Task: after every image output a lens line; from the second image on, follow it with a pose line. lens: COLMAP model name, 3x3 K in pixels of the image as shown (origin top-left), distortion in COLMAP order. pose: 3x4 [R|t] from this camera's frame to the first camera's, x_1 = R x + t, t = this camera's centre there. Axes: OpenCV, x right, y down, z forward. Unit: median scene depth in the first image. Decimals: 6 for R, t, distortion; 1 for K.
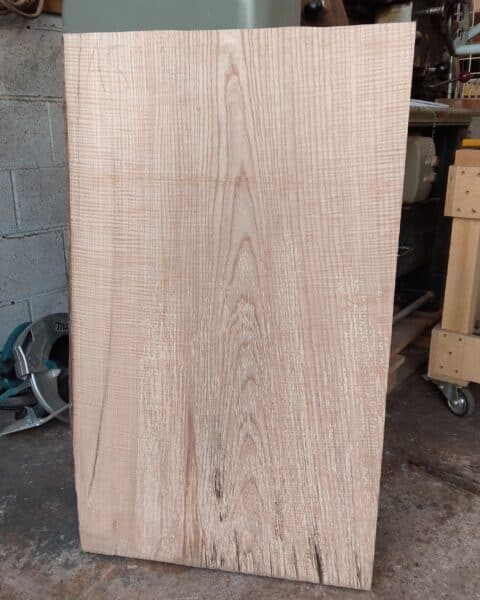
lens RADIAL K [[564.8, 0, 239.2], [0, 564.8, 301.6], [0, 0, 1]] dist [0.033626, 0.000000]
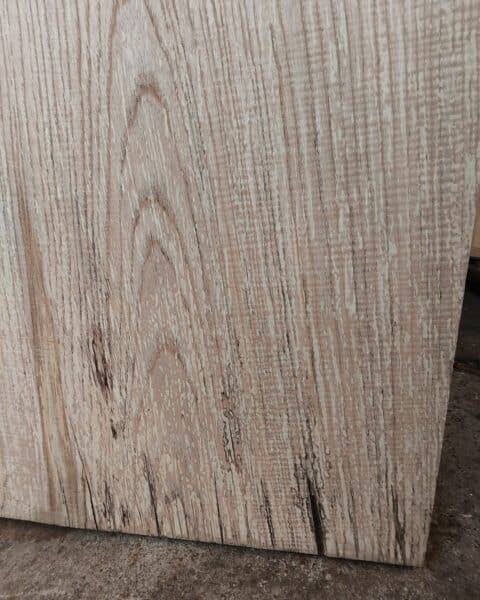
lens RADIAL K [[564.8, 0, 239.6], [0, 564.8, 305.7], [0, 0, 1]] dist [0.033626, 0.000000]
pose [[0.999704, -0.020855, 0.012506, 0.072910], [0.019681, 0.995960, 0.087620, 0.240388], [-0.014283, -0.087348, 0.996075, 0.539304]]
